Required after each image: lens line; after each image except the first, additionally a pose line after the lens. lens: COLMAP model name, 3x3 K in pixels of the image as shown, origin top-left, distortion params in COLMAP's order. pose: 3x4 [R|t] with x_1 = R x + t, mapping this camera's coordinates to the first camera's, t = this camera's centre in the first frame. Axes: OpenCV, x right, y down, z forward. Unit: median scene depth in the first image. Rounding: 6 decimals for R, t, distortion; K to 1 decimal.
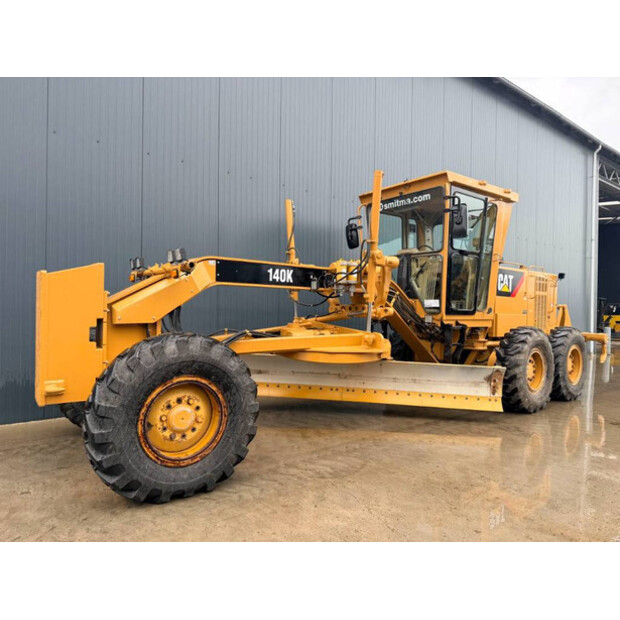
lens RADIAL K [[433.3, 0, 321.8], [0, 433.3, 309.7], [0, 0, 1]] dist [0.087012, -0.132393]
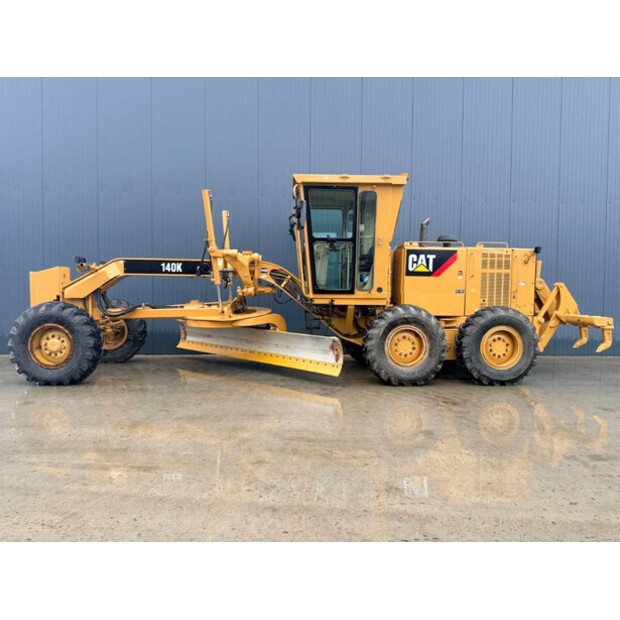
lens RADIAL K [[433.3, 0, 321.8], [0, 433.3, 309.7], [0, 0, 1]] dist [0.087012, -0.132393]
pose [[0.830220, 0.005525, -0.557409, 1.146802], [0.005346, 0.999826, 0.017872, 0.041420], [0.557411, -0.017818, 0.830046, 0.036651]]
